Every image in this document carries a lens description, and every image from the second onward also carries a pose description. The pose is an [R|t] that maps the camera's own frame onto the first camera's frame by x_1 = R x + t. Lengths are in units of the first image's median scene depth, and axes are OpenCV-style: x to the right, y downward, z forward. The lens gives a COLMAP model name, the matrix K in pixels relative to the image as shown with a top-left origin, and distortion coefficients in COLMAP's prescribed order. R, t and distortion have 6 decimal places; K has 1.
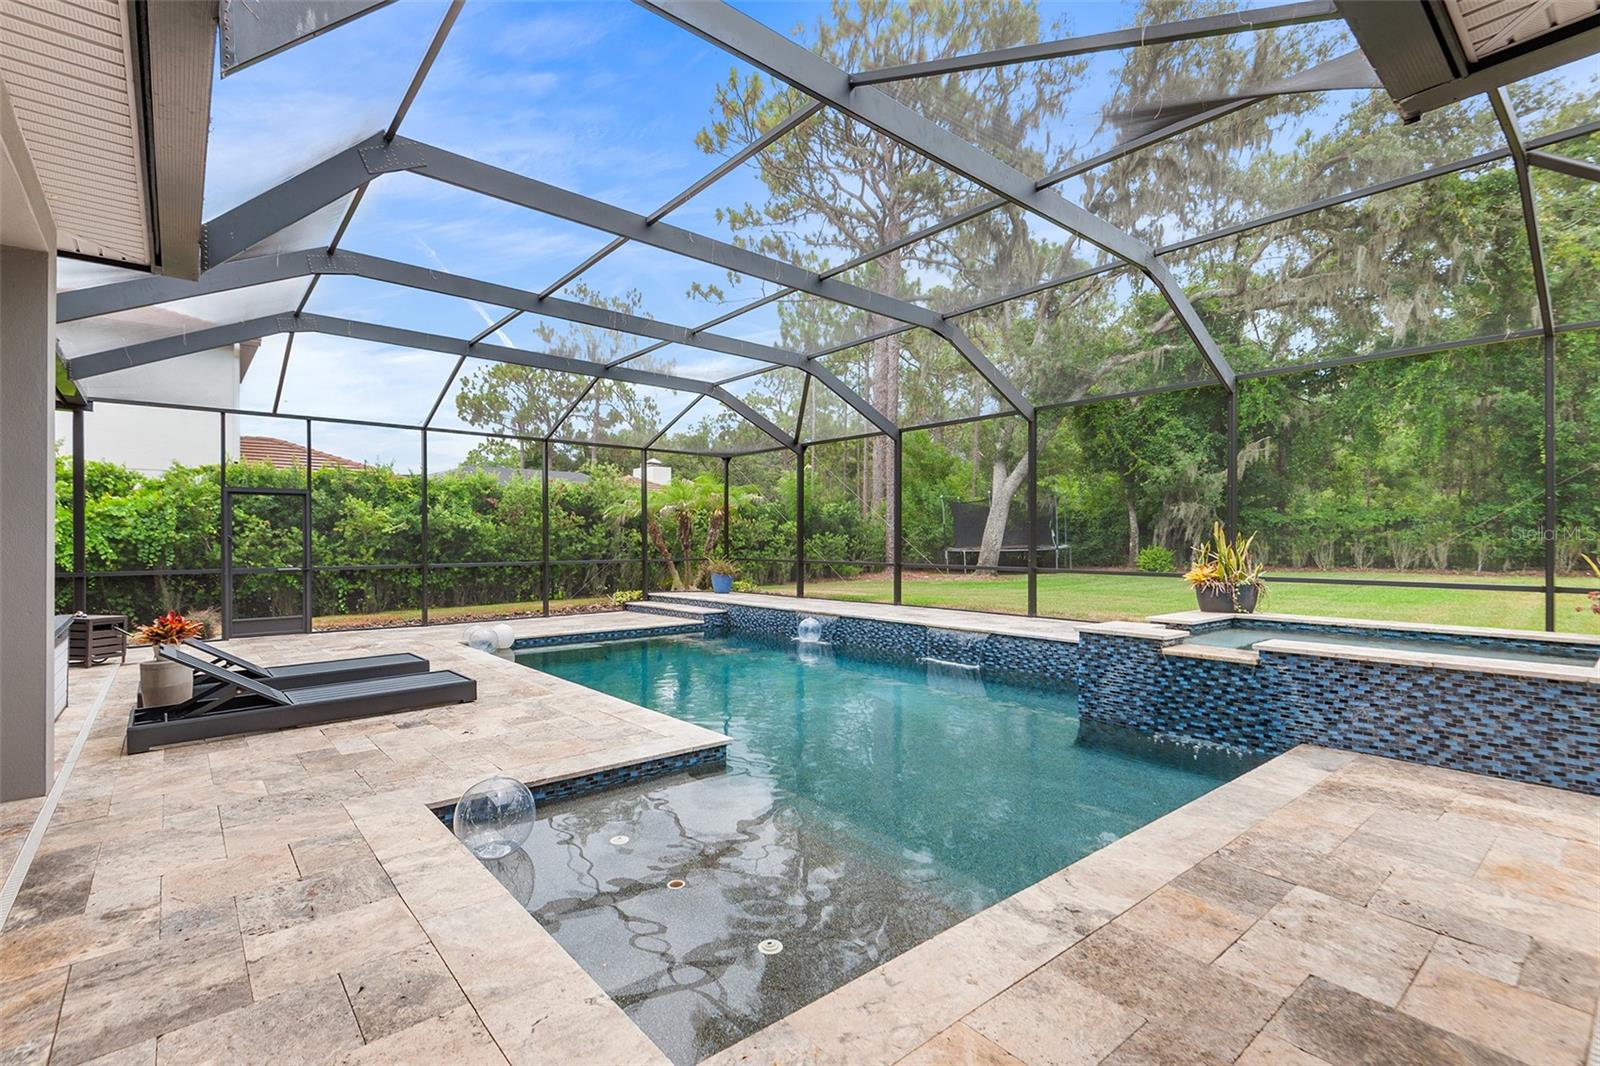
lens RADIAL K [[739.2, 0, 789.4], [0, 739.2, 530.5], [0, 0, 1]] dist [0.014374, -0.002216]
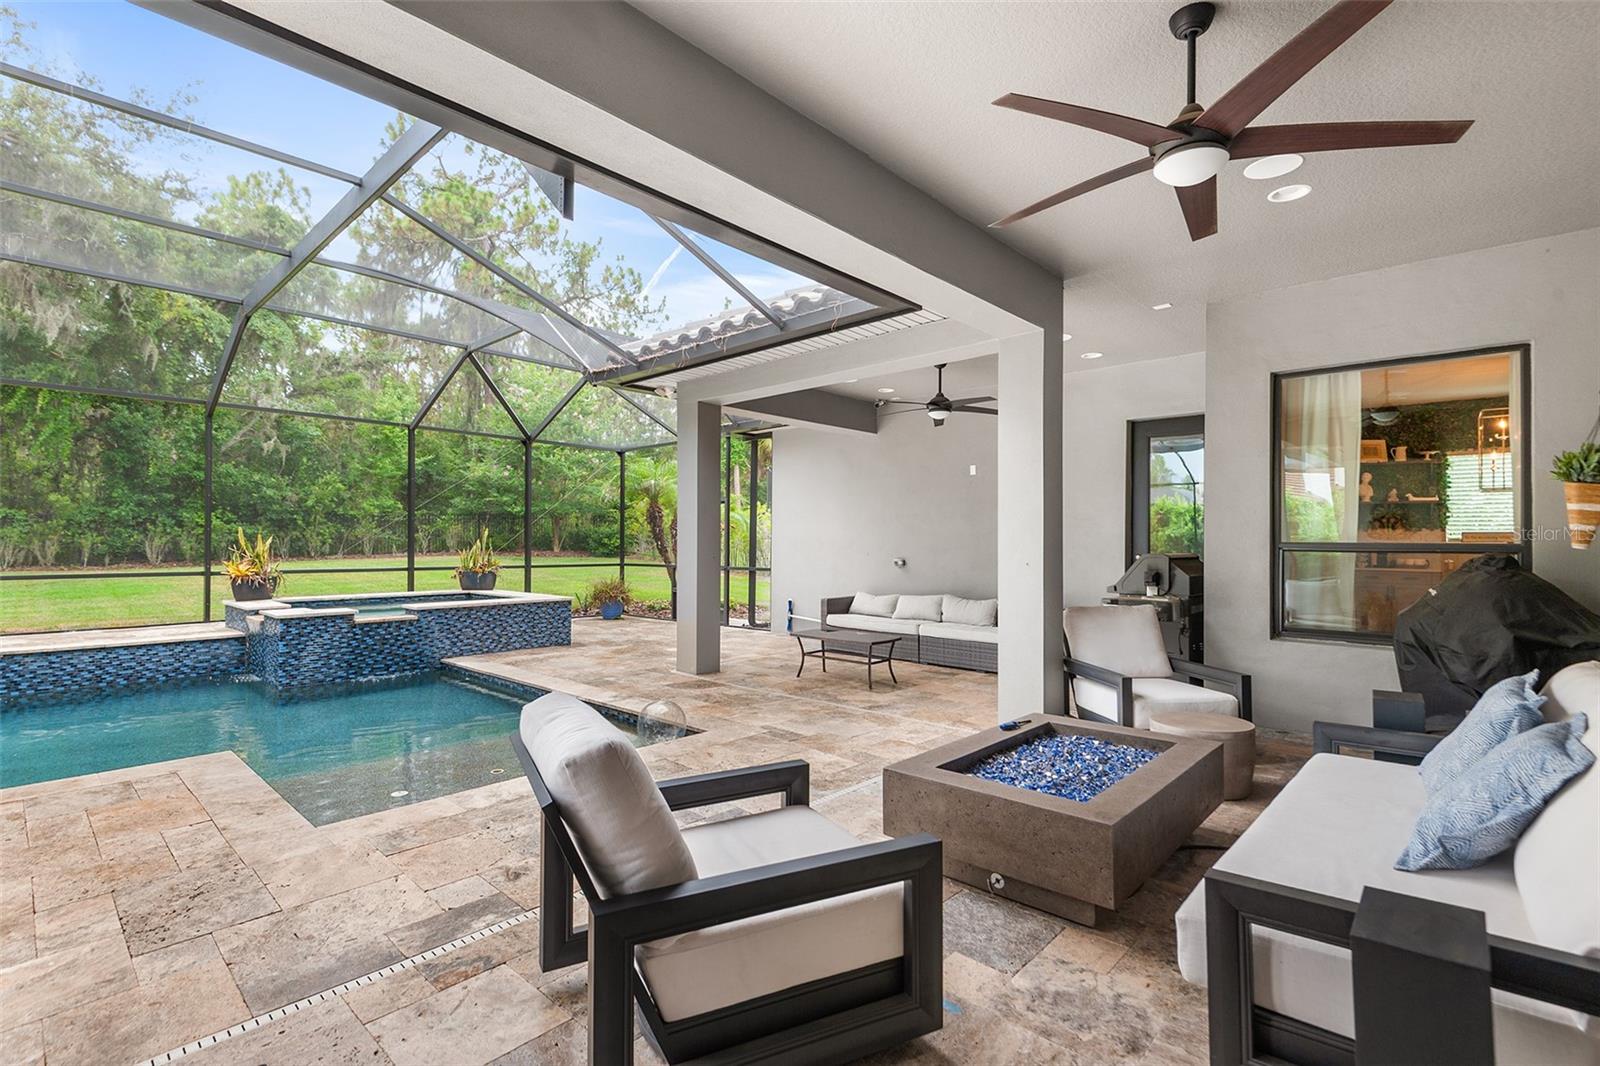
lens RADIAL K [[739.2, 0, 793.3], [0, 739.2, 530.1], [0, 0, 1]] dist [0.014374, -0.002216]
pose [[-0.121295, 0.011783, 0.992547, -0.371848], [-0.018180, 0.999735, -0.014090, -0.003132], [-0.992450, -0.019754, -0.121048, 0.125138]]
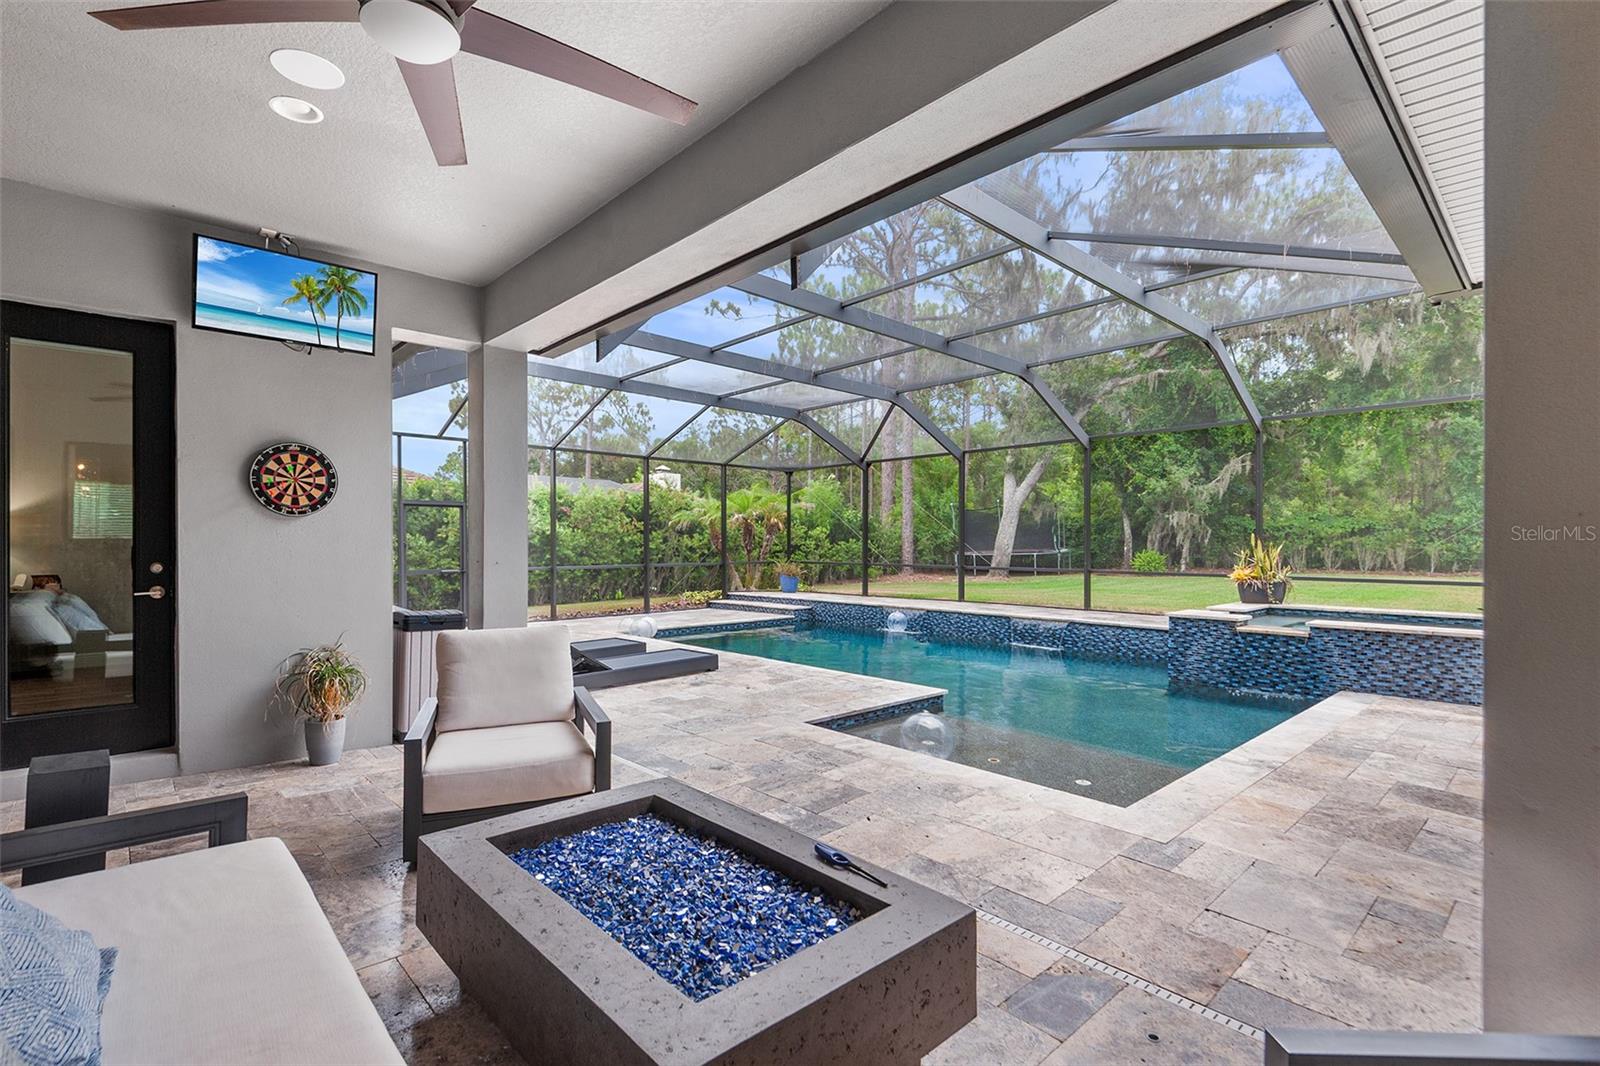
lens RADIAL K [[739.2, 0, 787.4], [0, 739.2, 534.0], [0, 0, 1]] dist [0.014374, -0.002216]
pose [[0.999075, 0.001710, 0.042960, -0.143688], [-0.001749, 0.999998, 0.000871, -0.005359], [-0.042958, -0.000946, 0.999076, -0.127449]]
